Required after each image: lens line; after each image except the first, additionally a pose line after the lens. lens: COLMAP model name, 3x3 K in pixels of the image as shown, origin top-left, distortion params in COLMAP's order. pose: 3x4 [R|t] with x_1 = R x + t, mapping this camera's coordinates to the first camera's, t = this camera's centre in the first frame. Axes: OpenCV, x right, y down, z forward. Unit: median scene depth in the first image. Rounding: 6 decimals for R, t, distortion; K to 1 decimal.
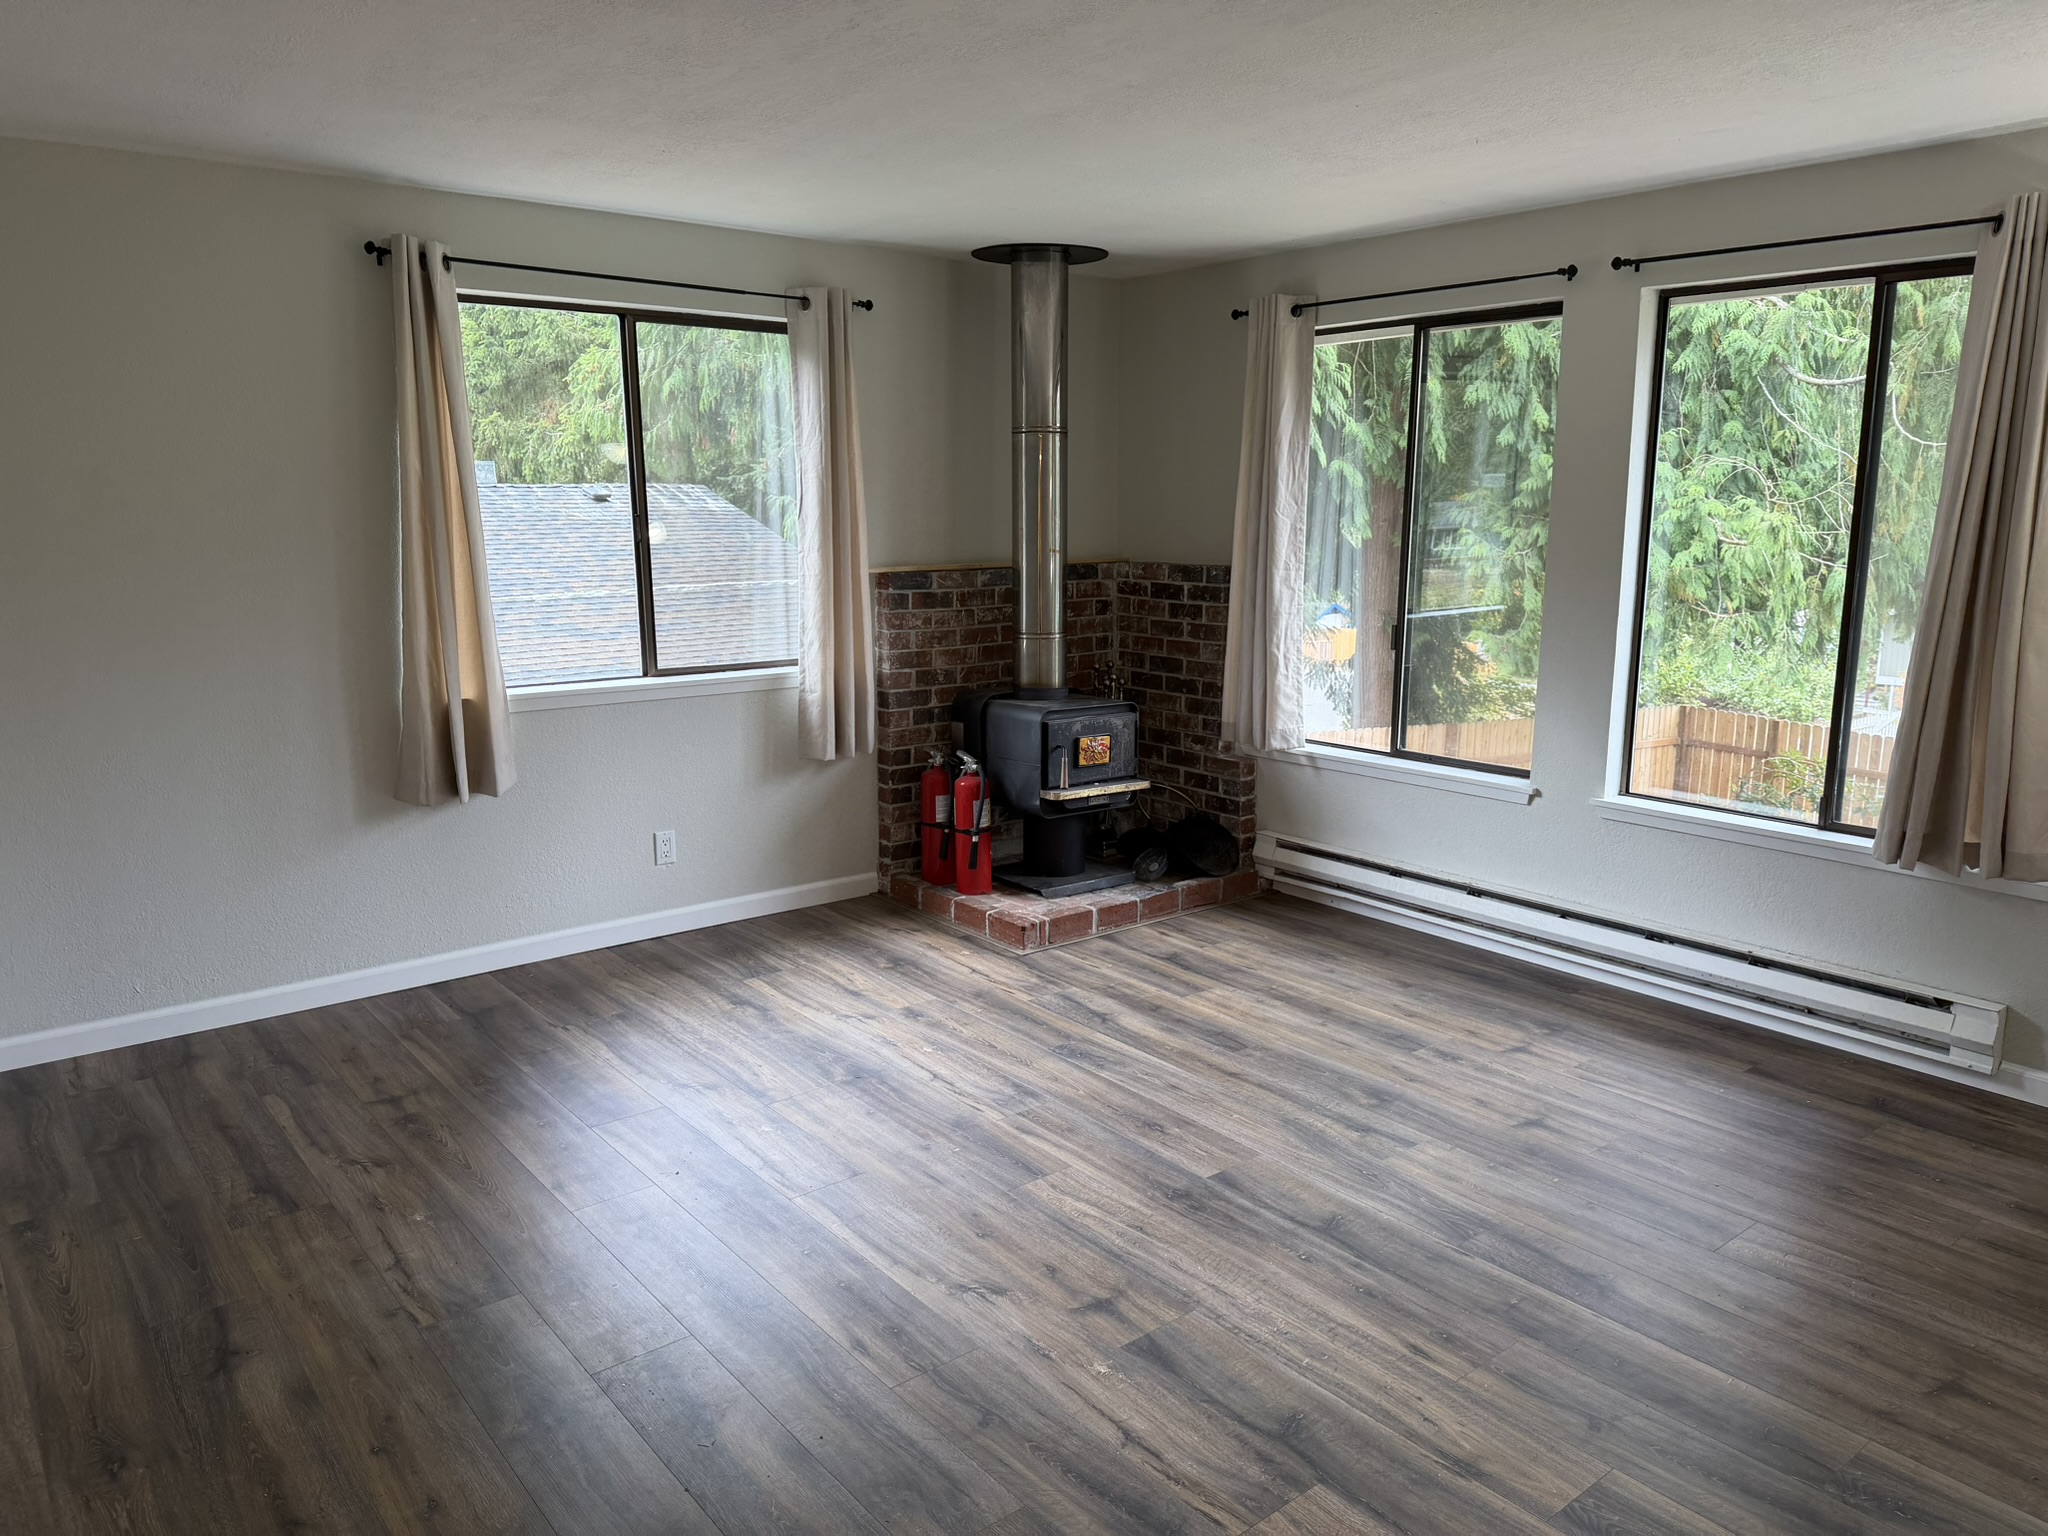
lens RADIAL K [[1423.7, 0, 1024.0], [0, 1423.7, 768.0], [0, 0, 1]] dist [0.089990, -0.164064]
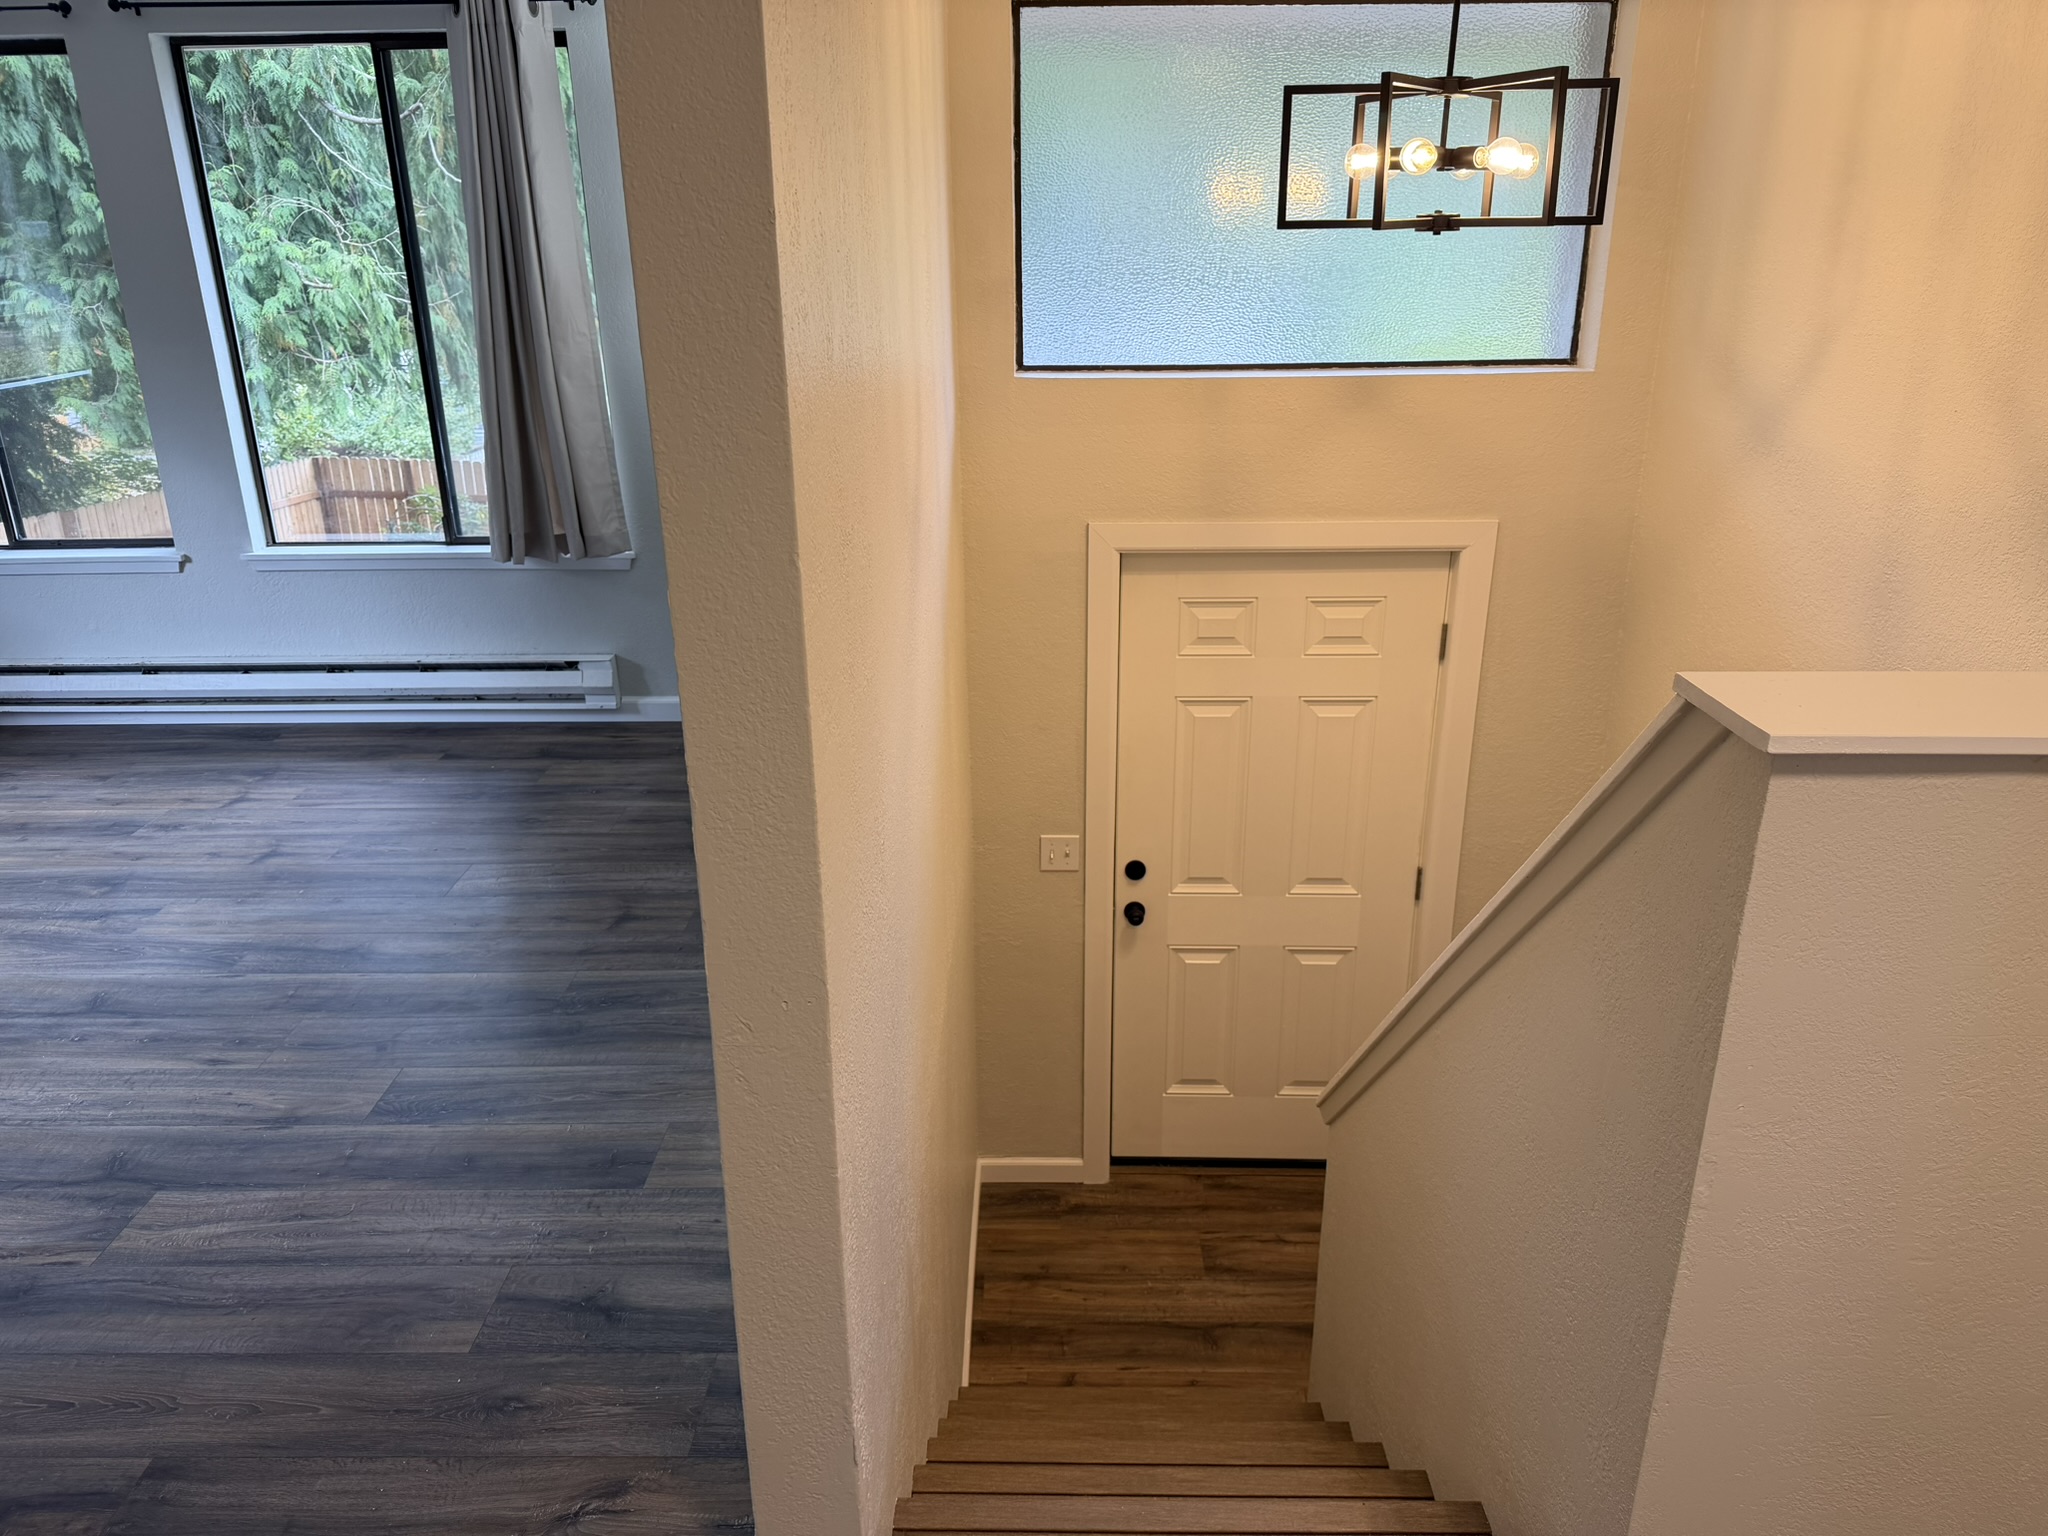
lens RADIAL K [[1446.9, 0, 1024.0], [0, 1446.9, 768.0], [0, 0, 1]] dist [0.001955, -0.008887]
pose [[0.634726, -0.279944, 0.720246, -0.043777], [0.155249, 0.959264, 0.236030, 0.010701], [-0.756981, -0.037997, 0.652331, -0.118476]]
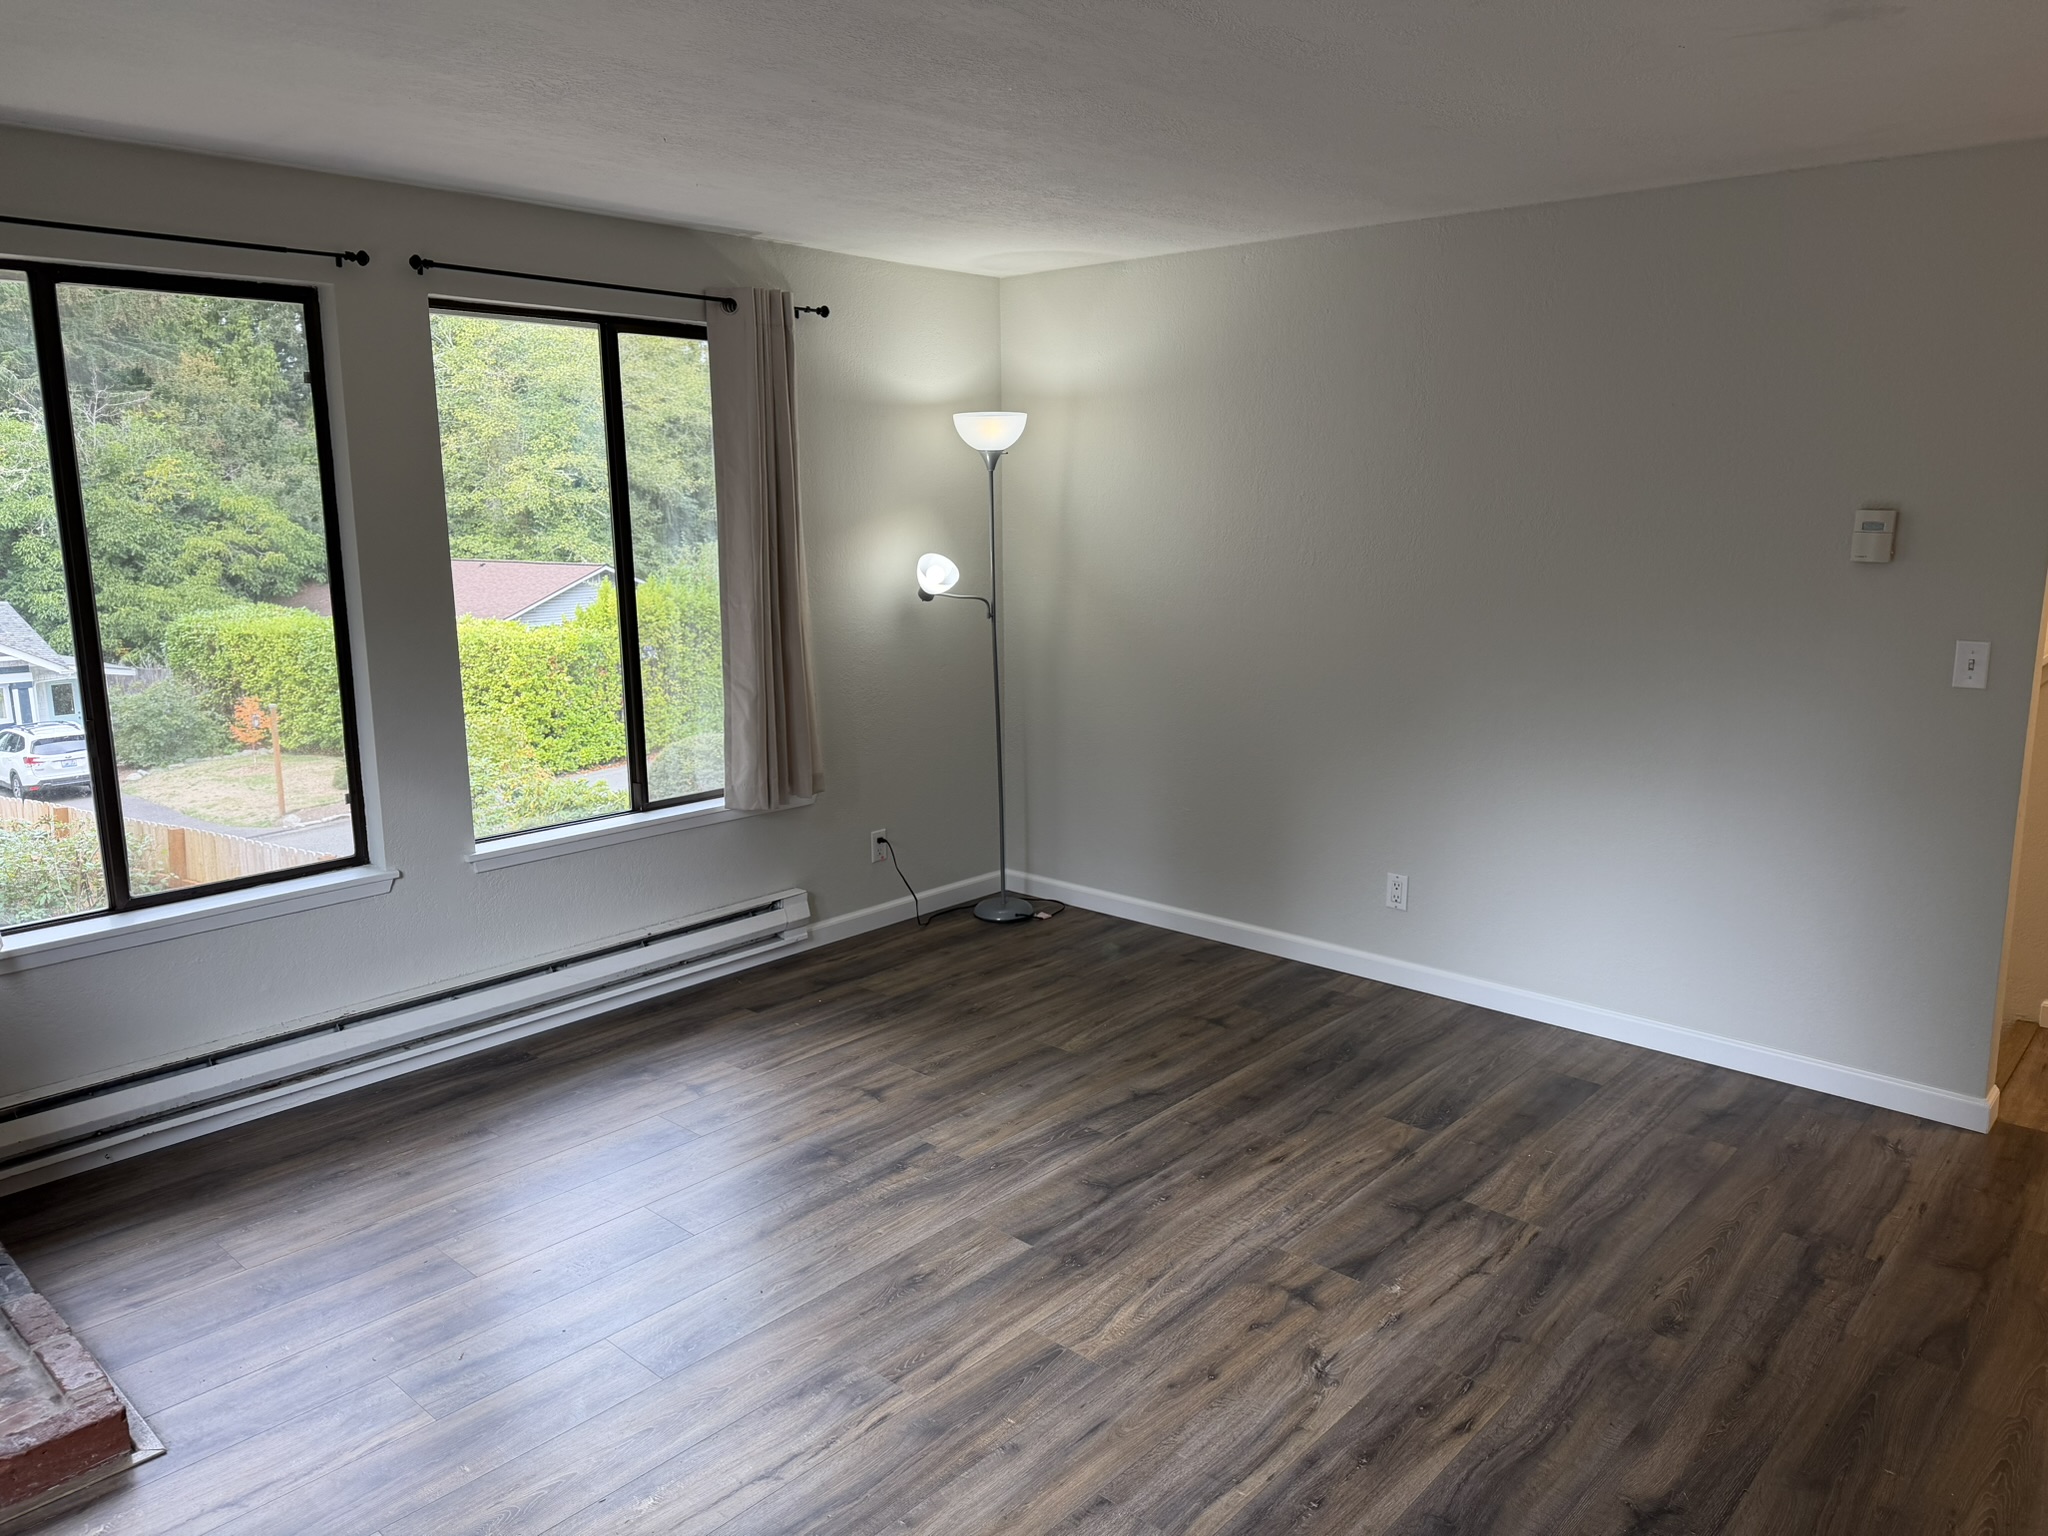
lens RADIAL K [[1420.0, 0, 1024.0], [0, 1420.0, 768.0], [0, 0, 1]] dist [0.238740, -0.478842]
pose [[-0.167452, -0.186545, 0.968071, -0.555451], [0.186003, 0.958323, 0.216841, -0.170248], [-0.968175, 0.216375, -0.125775, 0.787201]]
